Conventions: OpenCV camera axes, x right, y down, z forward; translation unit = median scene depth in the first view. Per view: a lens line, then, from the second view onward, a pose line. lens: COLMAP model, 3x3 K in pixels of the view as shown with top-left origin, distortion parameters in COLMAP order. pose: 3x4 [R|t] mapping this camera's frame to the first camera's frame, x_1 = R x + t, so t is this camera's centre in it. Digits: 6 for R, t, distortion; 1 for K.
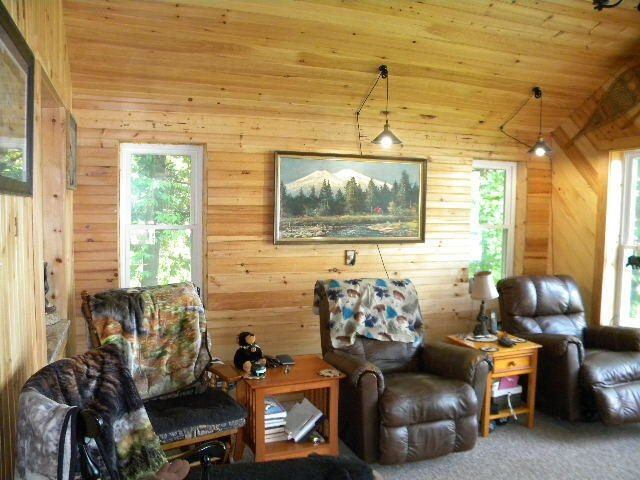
lens RADIAL K [[546.0, 0, 319.9], [0, 546.0, 241.3], [0, 0, 1]] dist [-0.179103, 0.150995]
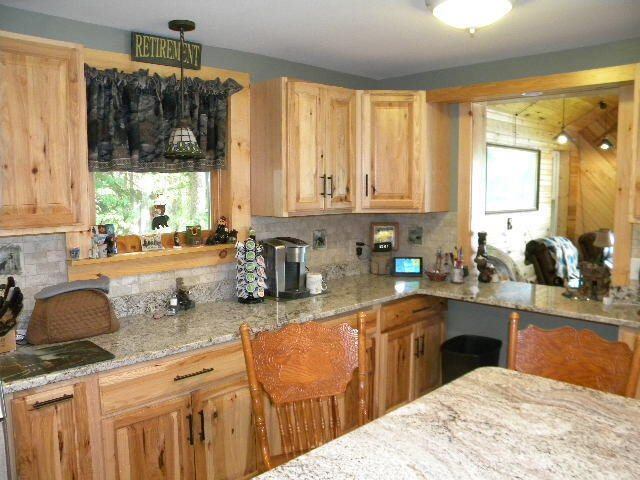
lens RADIAL K [[546.0, 0, 315.8], [0, 546.0, 239.8], [0, 0, 1]] dist [-0.179103, 0.150995]
pose [[0.908327, -0.051365, 0.415096, -0.819215], [0.032439, 0.998093, 0.052524, -0.012648], [-0.417002, -0.034243, 0.908260, 0.017676]]
